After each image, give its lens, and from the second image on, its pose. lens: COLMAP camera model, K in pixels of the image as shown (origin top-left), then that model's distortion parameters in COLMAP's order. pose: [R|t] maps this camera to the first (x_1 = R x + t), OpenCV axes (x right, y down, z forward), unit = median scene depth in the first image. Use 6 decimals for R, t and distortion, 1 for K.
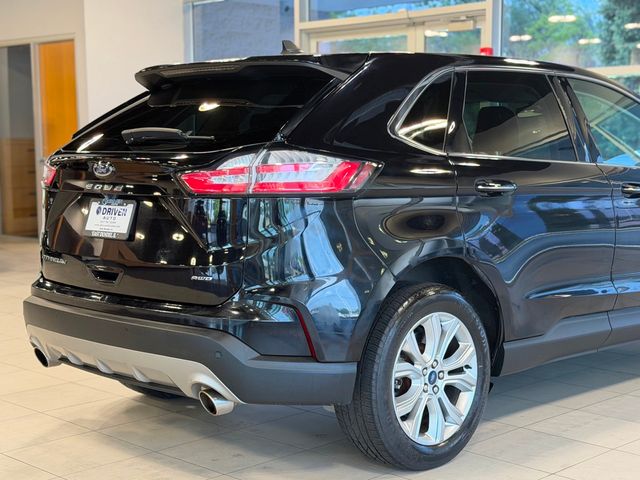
lens RADIAL K [[1067.7, 0, 308.7], [0, 1067.7, 251.0], [0, 0, 1]] dist [0.107713, 0.000000]
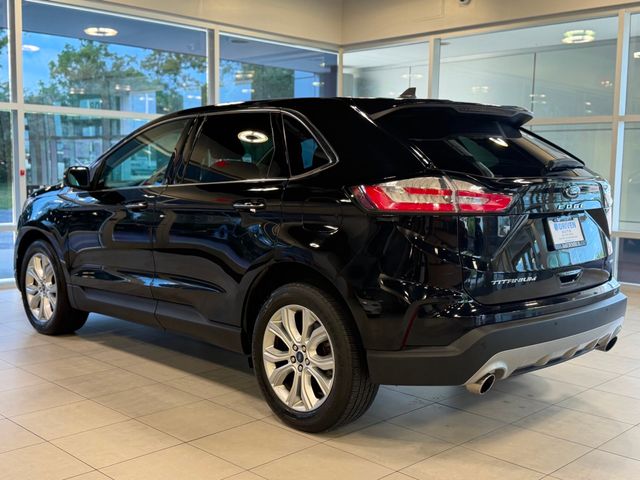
lens RADIAL K [[744.6, 0, 315.9], [0, 744.6, 240.0], [0, 0, 1]] dist [0.043798, 0.000000]
pose [[0.006720, -0.096743, 0.995287, -1.117237], [0.090935, 0.991244, 0.095736, -0.143145], [-0.995834, 0.089863, 0.015459, 1.351789]]
